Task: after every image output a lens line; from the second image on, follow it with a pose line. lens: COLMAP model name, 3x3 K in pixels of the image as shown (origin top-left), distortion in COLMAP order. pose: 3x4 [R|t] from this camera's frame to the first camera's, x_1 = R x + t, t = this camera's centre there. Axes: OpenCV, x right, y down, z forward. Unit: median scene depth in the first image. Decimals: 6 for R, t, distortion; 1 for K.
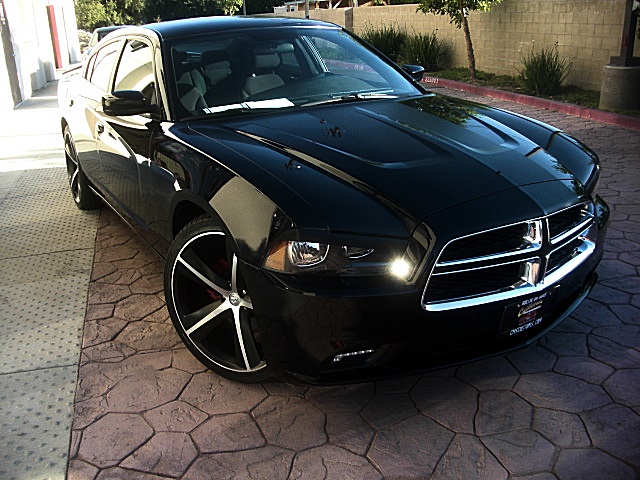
lens RADIAL K [[616.3, 0, 319.0], [0, 616.3, 237.7], [0, 0, 1]] dist [-0.210113, 0.181756]
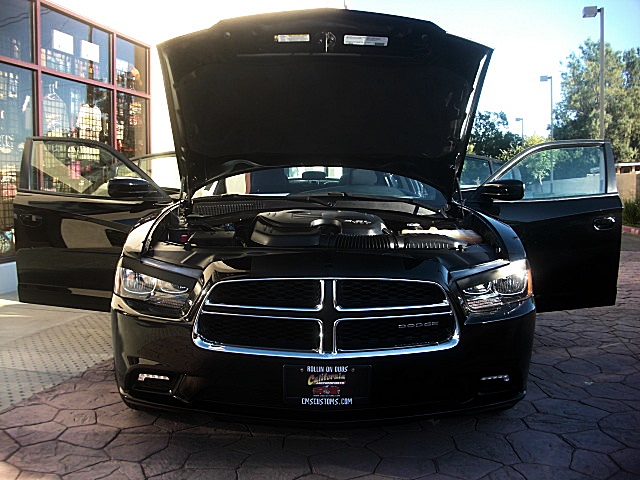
lens RADIAL K [[617.5, 0, 312.1], [0, 617.5, 242.6], [0, 0, 1]] dist [-0.217867, 0.198426]
pose [[0.857917, 0.079215, -0.507645, 0.589665], [-0.204886, 0.958830, -0.196637, 0.076516], [0.471169, 0.272707, 0.838827, 0.095532]]
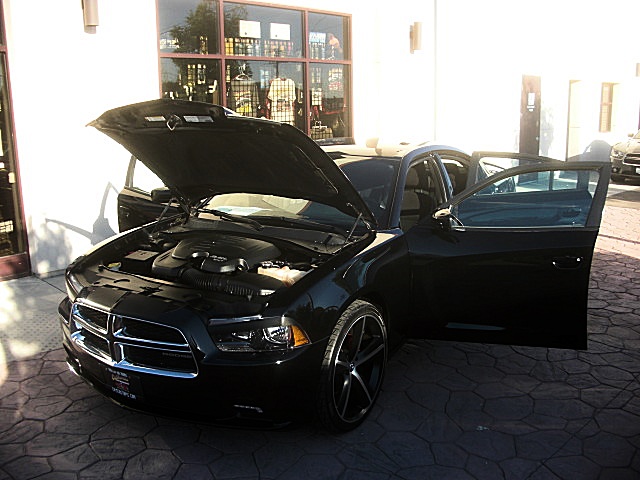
lens RADIAL K [[617.5, 0, 312.1], [0, 617.5, 242.6], [0, 0, 1]] dist [-0.217867, 0.198426]
pose [[0.457511, 0.219424, -0.861705, 1.239920], [-0.308248, 0.948122, 0.077769, -0.315489], [0.834066, 0.230039, 0.501414, 0.448828]]
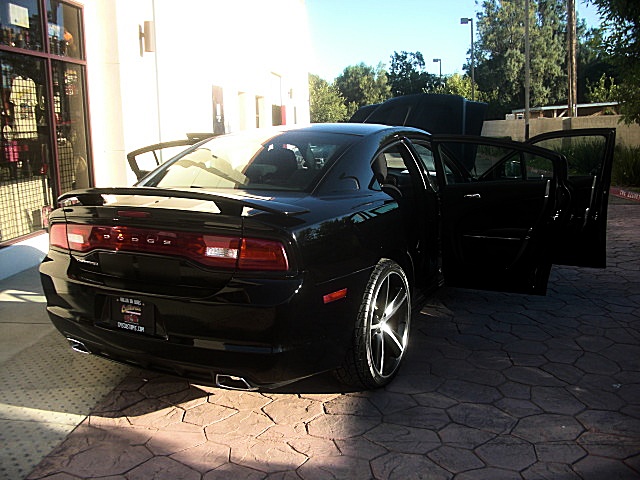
lens RADIAL K [[617.5, 0, 312.1], [0, 617.5, 242.6], [0, 0, 1]] dist [-0.217867, 0.198426]
pose [[0.921359, 0.081463, -0.380082, 0.359236], [-0.139738, 0.981841, -0.128300, -0.038616], [0.362728, 0.171322, 0.916012, 0.075641]]
